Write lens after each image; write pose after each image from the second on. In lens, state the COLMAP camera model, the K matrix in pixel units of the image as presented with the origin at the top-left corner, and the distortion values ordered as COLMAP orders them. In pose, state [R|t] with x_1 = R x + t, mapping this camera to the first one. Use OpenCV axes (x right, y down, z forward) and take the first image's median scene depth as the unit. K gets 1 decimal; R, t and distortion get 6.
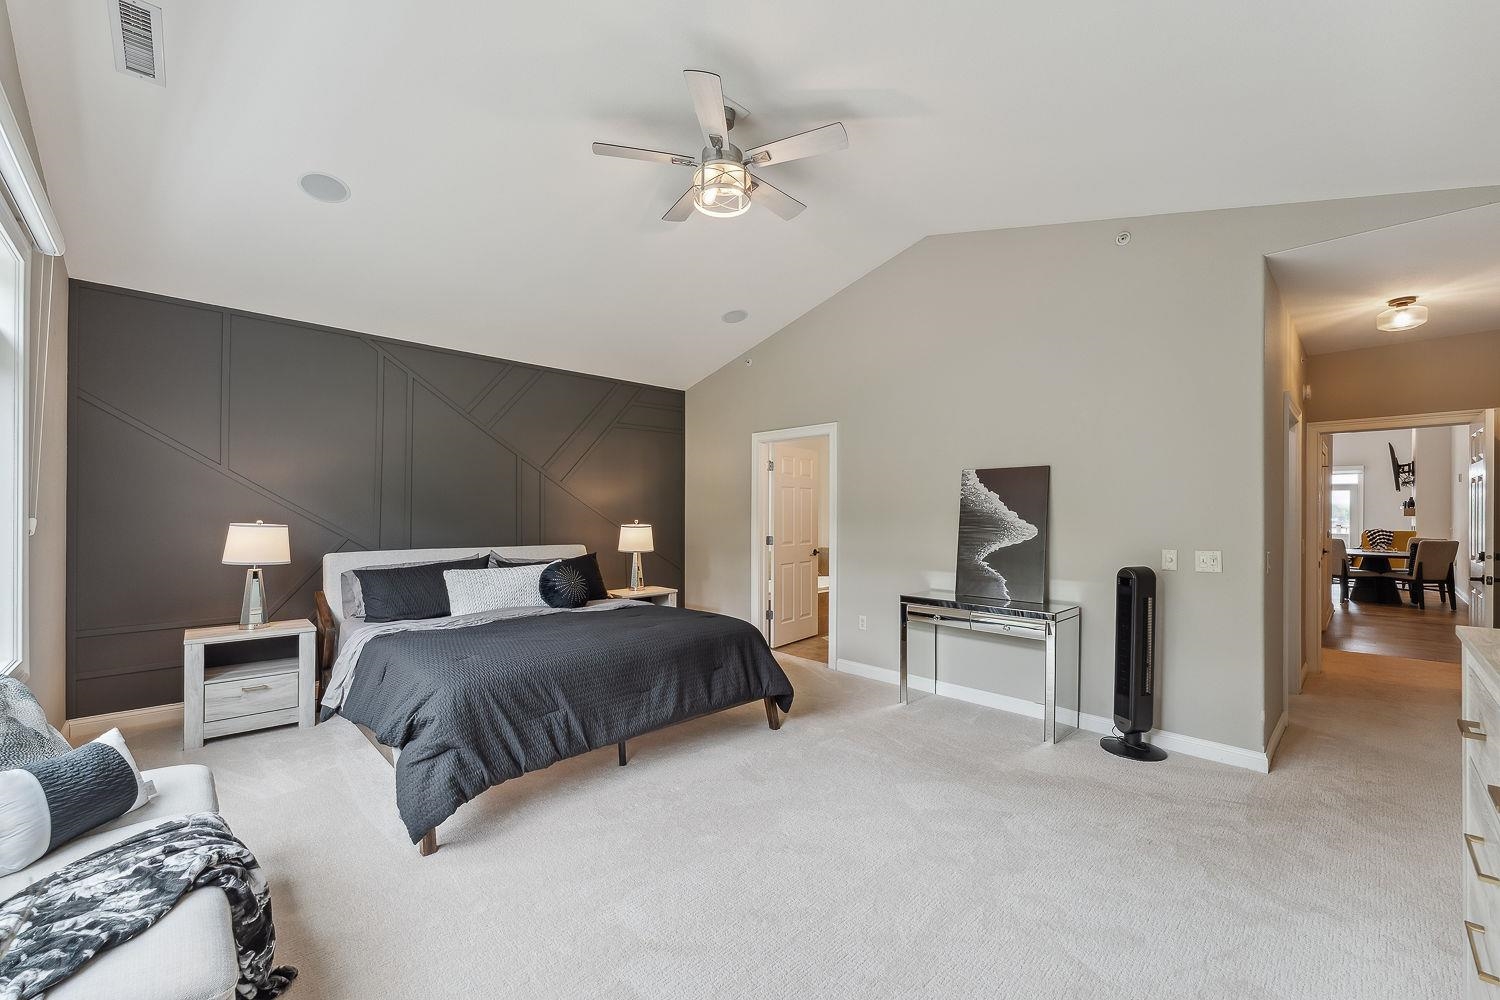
lens RADIAL K [[598.8, 0, 754.8], [0, 598.8, 514.6], [0, 0, 1]] dist [-0.000832, 0.000492]
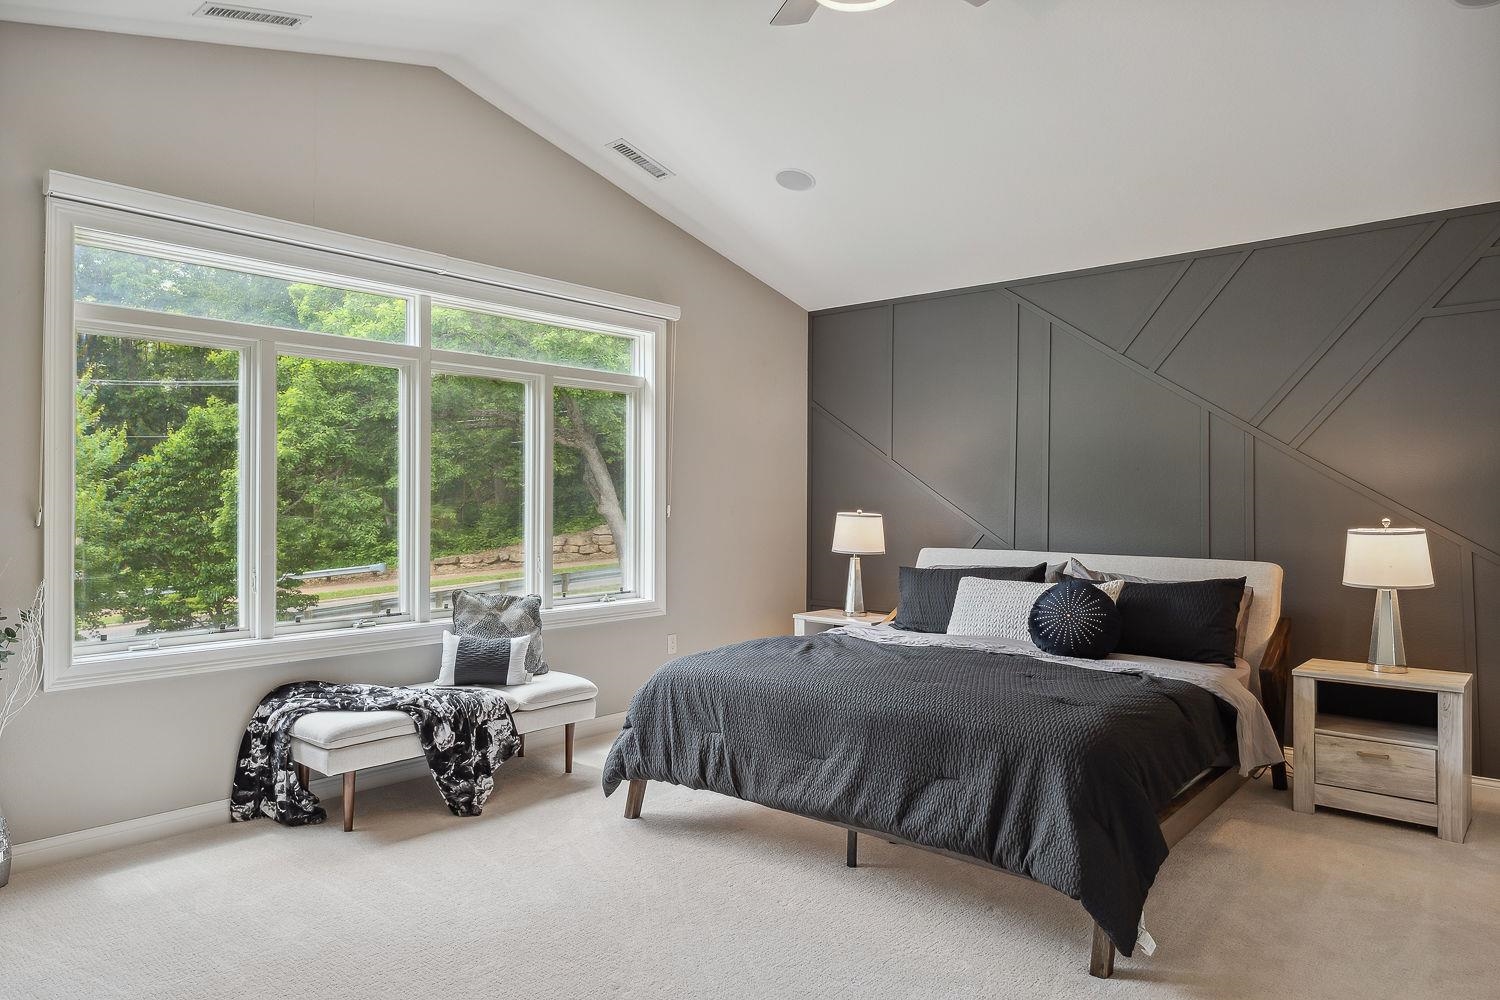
lens RADIAL K [[935.2, 0, 752.1], [0, 935.2, 497.7], [0, 0, 1]] dist [-0.003508, 0.001983]
pose [[0.078112, -0.007827, -0.996914, 0.742292], [-0.005788, 0.999949, -0.008304, 0.004361], [0.996928, 0.006419, 0.078063, 0.704585]]
